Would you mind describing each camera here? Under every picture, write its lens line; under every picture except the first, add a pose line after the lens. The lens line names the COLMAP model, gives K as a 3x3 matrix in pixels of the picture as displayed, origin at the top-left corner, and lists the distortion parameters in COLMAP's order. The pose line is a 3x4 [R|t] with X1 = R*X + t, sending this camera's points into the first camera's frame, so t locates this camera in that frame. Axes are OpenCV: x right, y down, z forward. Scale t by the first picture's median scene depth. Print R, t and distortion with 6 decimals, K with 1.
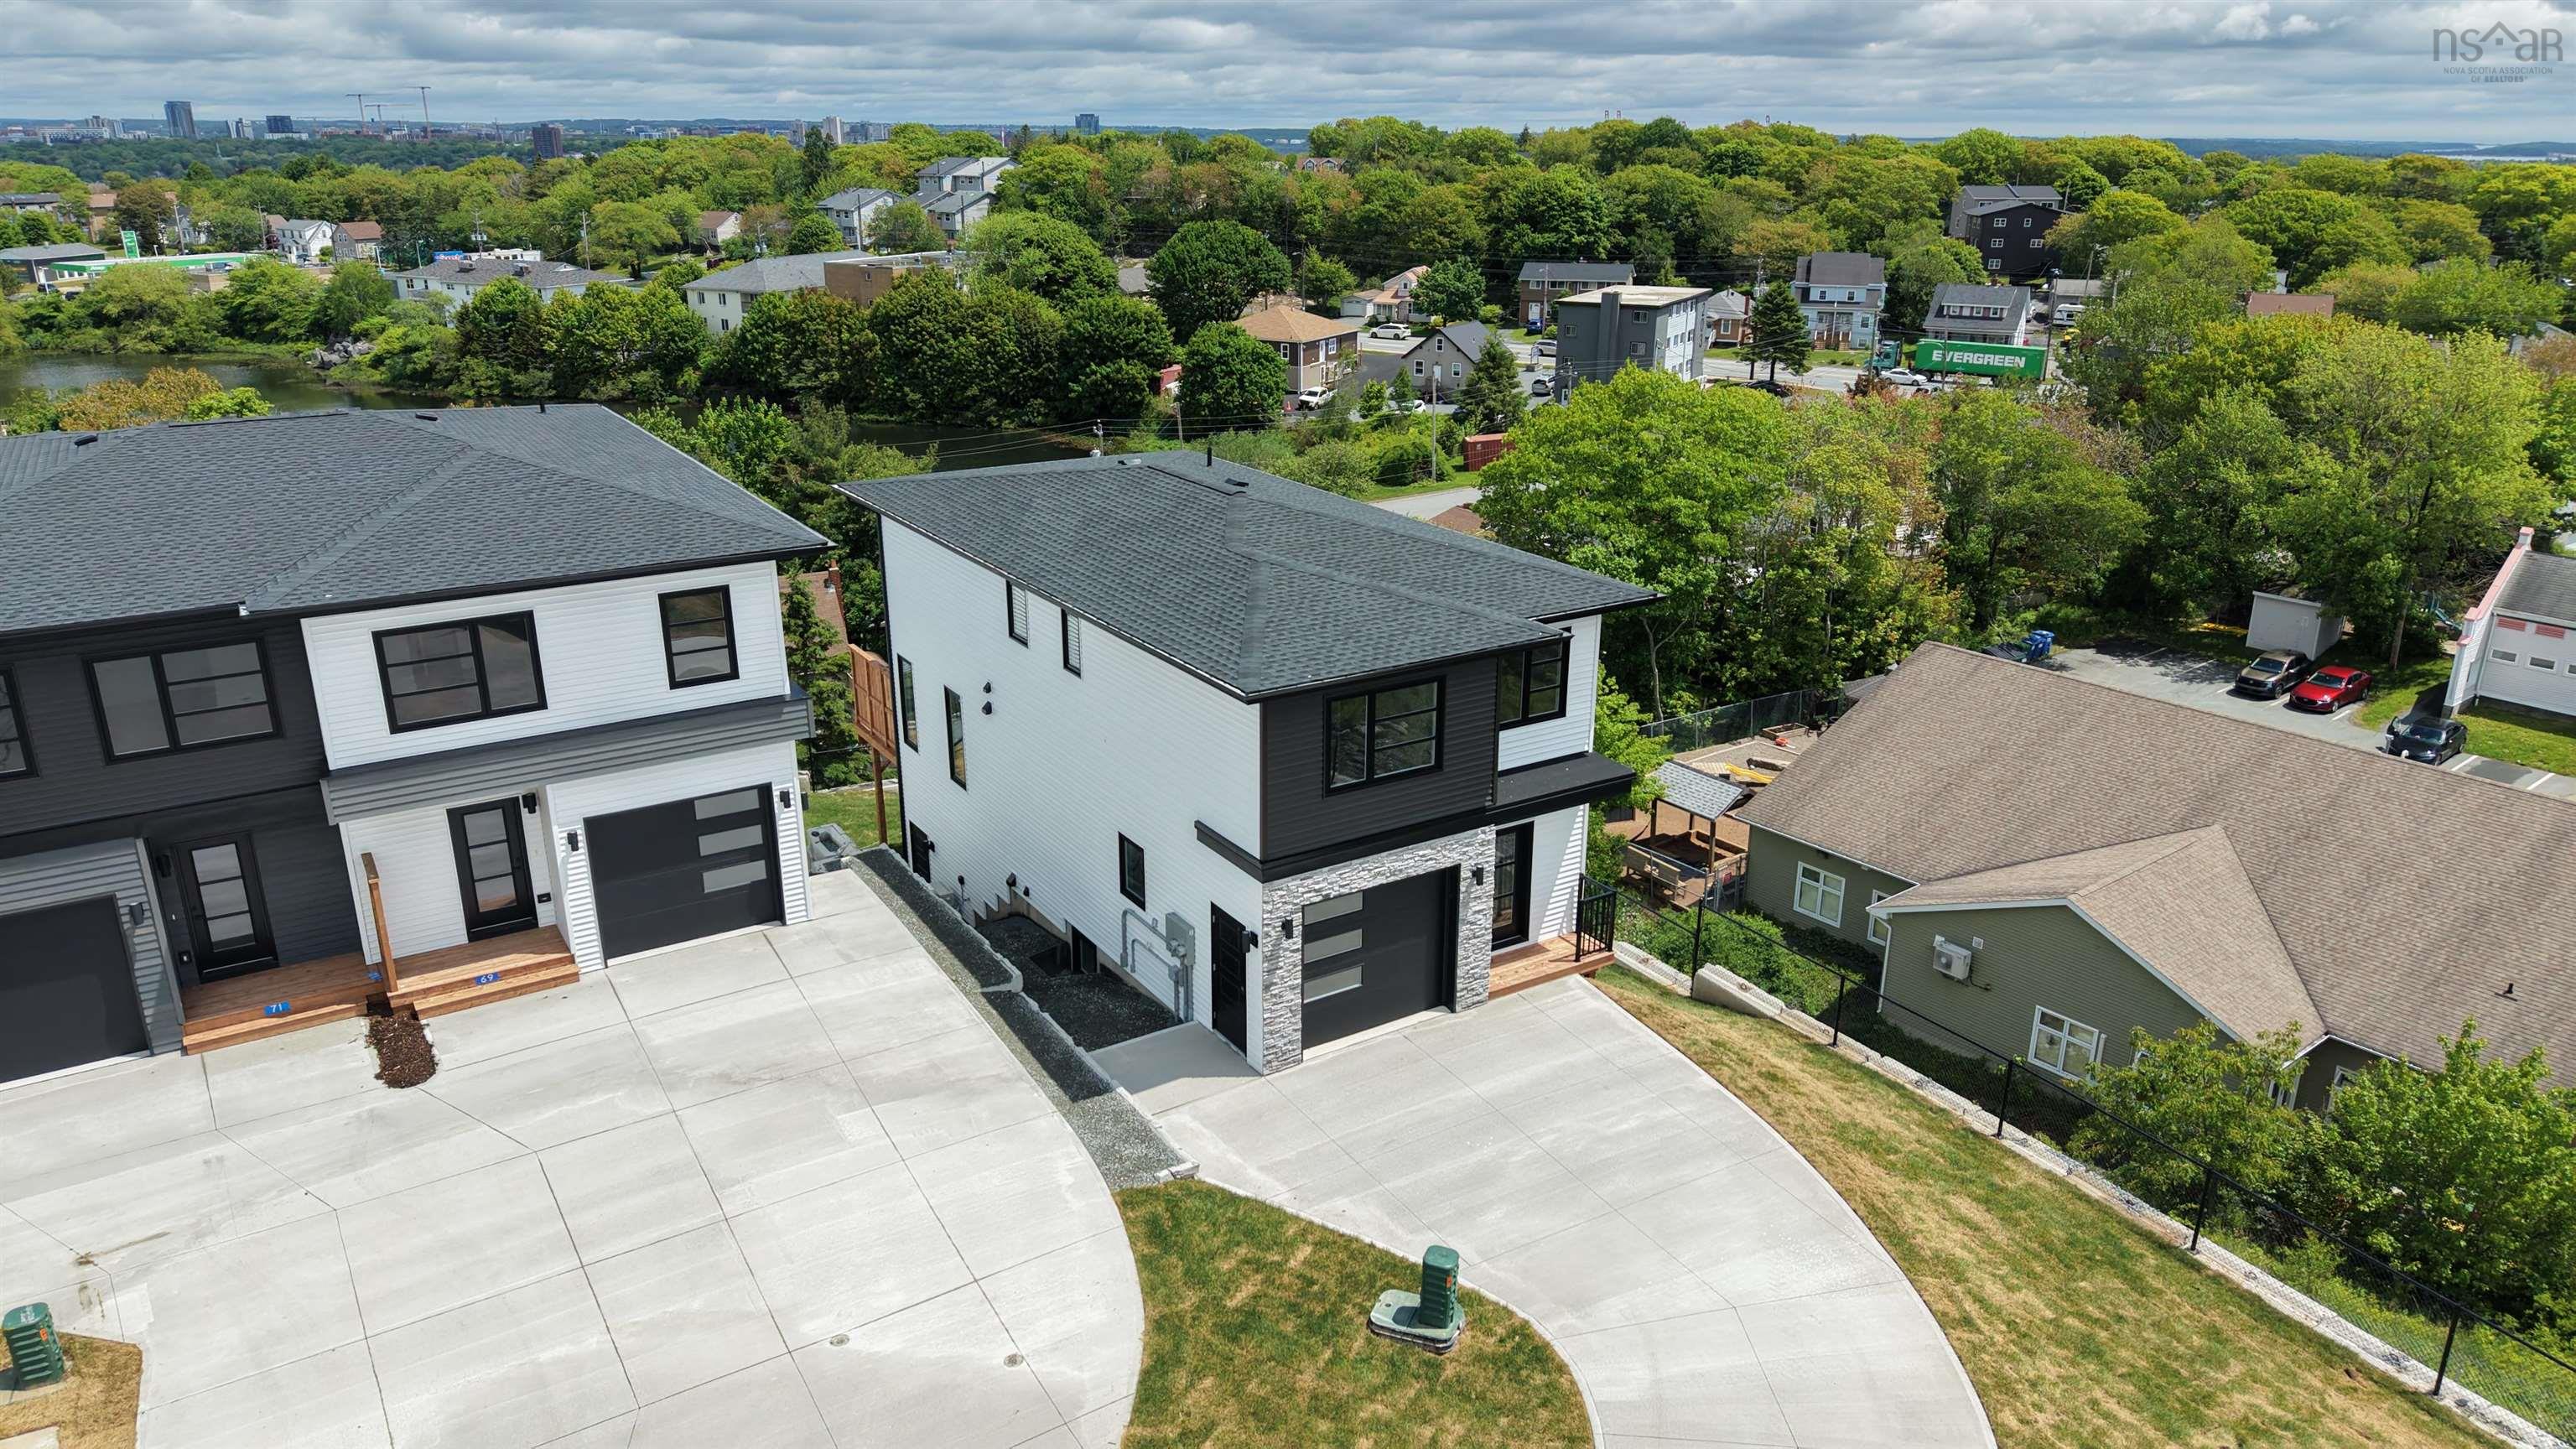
lens RADIAL K [[1721.1, 0, 1295.7], [0, 1721.1, 718.0], [0, 0, 1]] dist [0.041249, -0.050255]
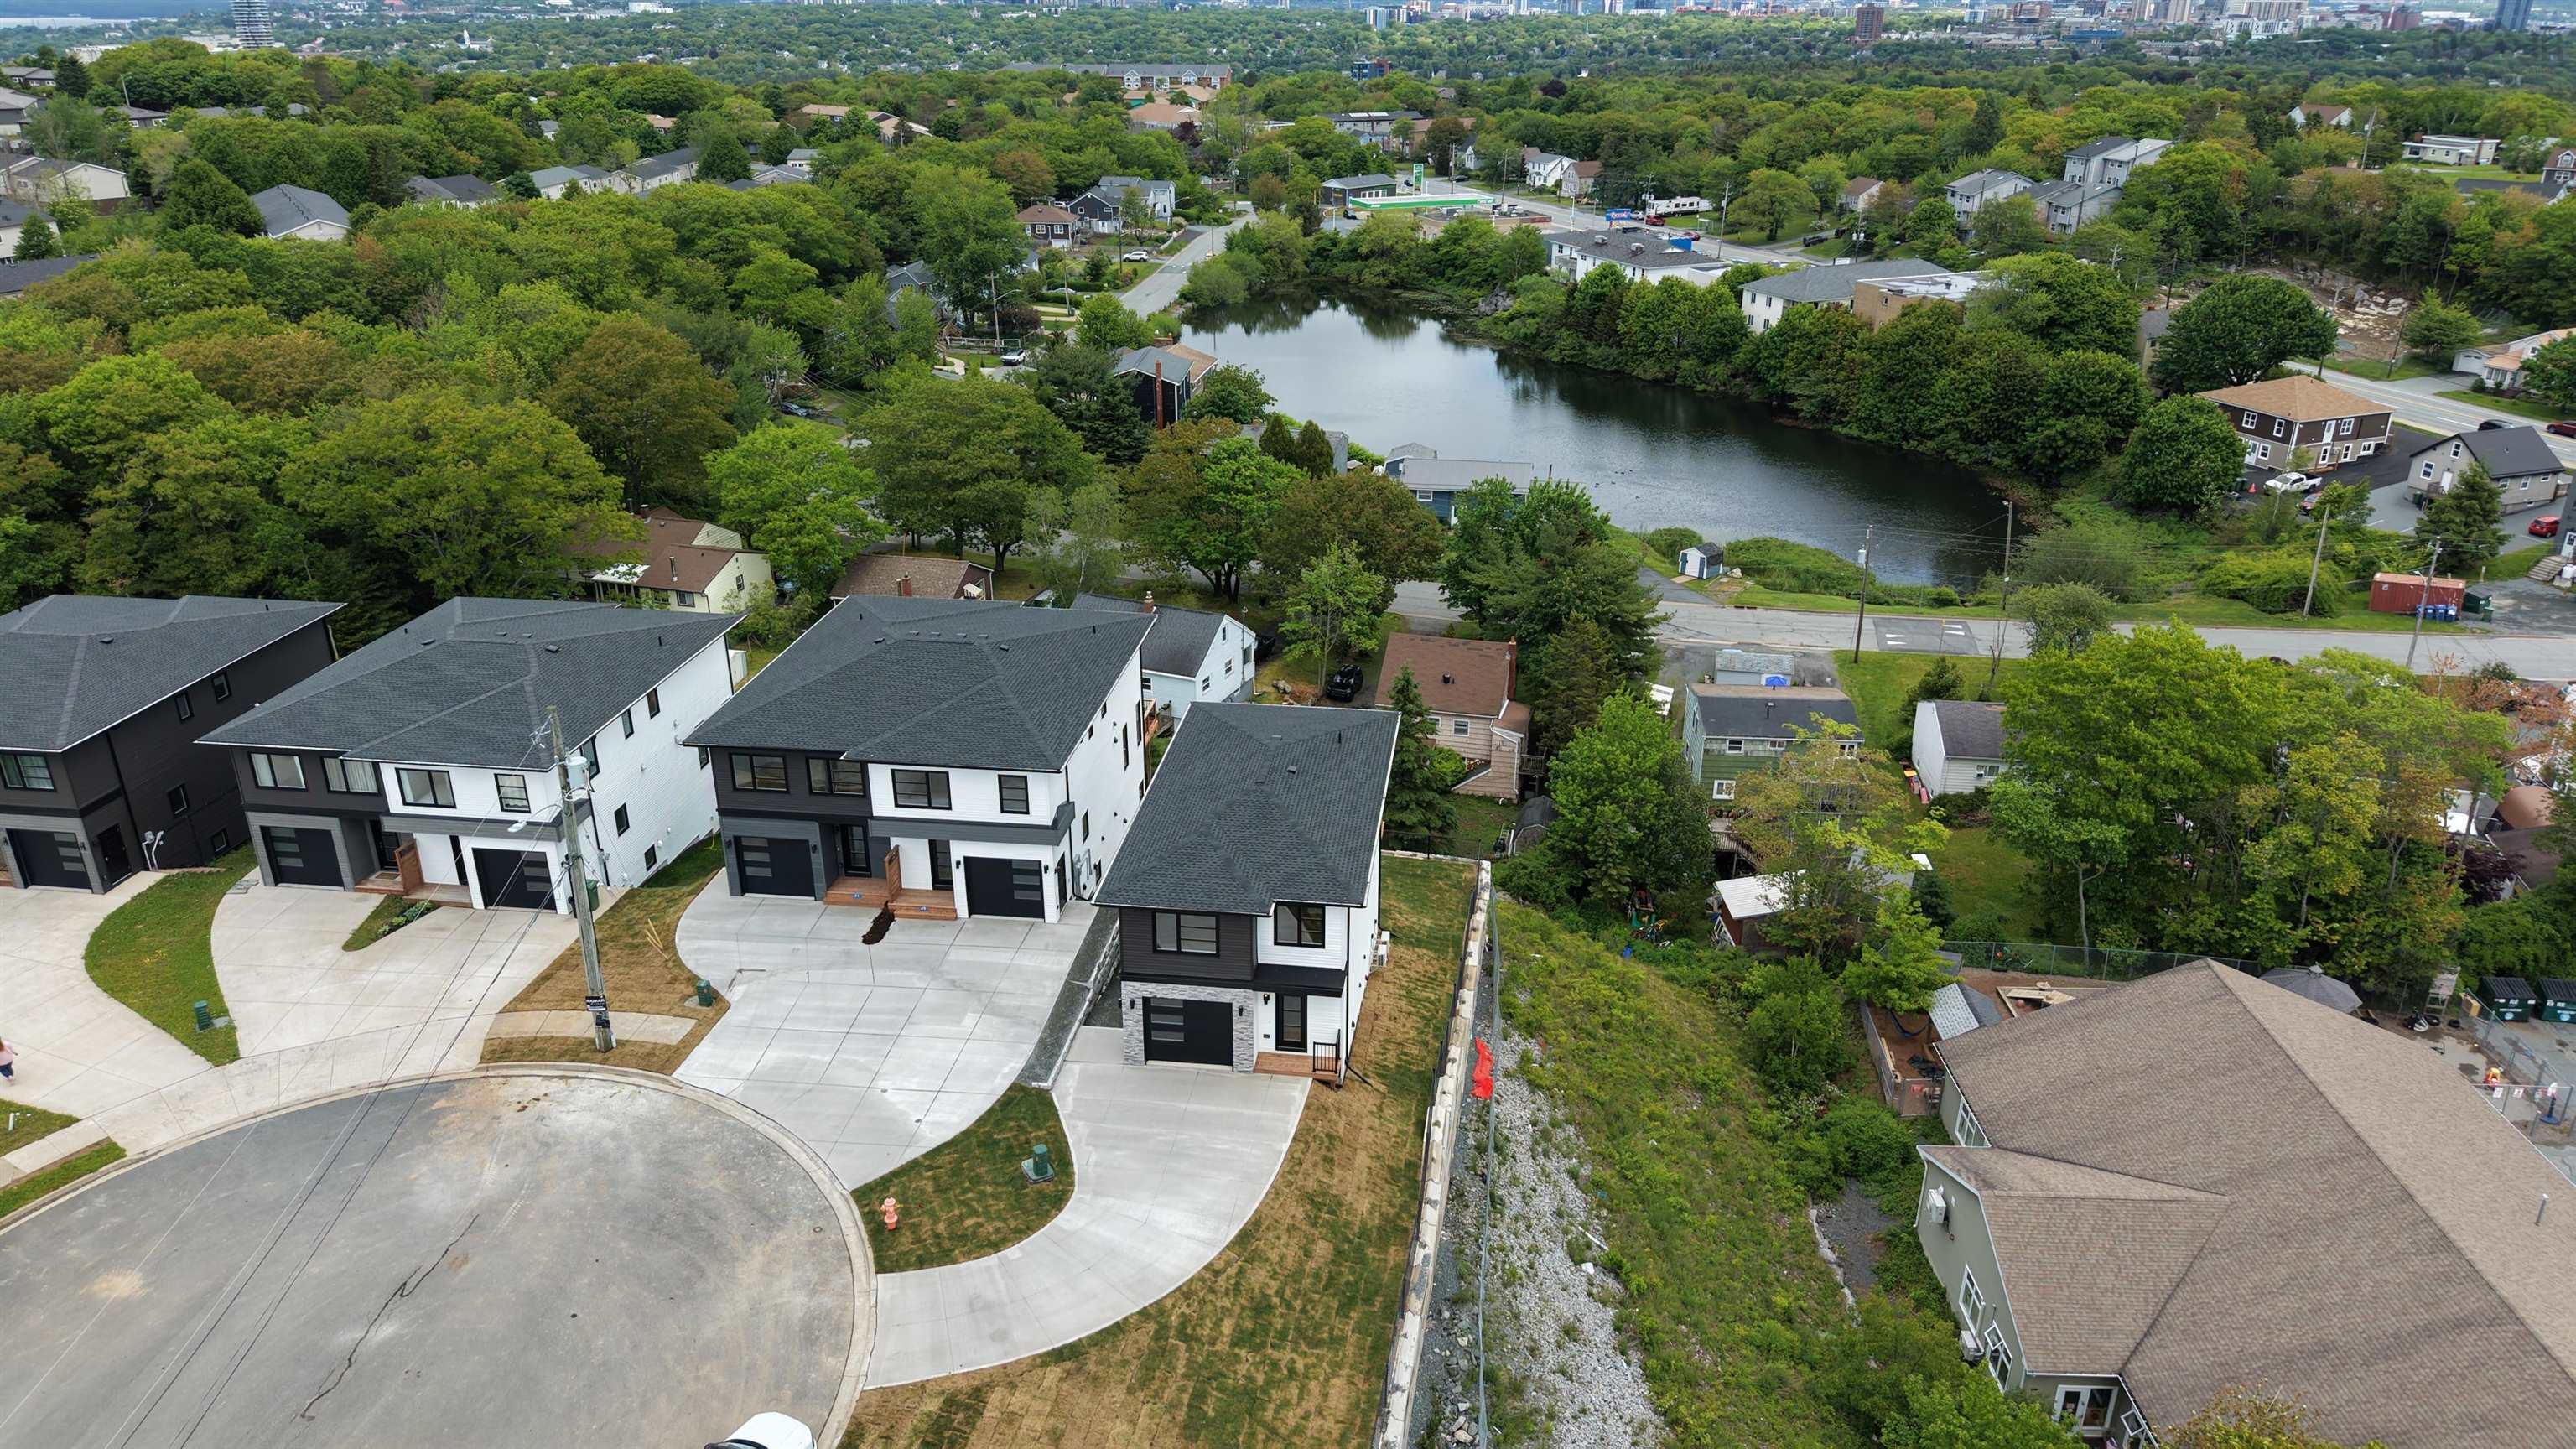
lens RADIAL K [[1725.3, 0, 1296.0], [0, 1725.3, 718.9], [0, 0, 1]] dist [0.027909, -0.030843]
pose [[0.766572, 0.248123, -0.592286, 1.118798], [-0.206659, 0.968590, 0.138295, -0.473060], [0.607996, 0.016388, 0.793771, -0.515632]]
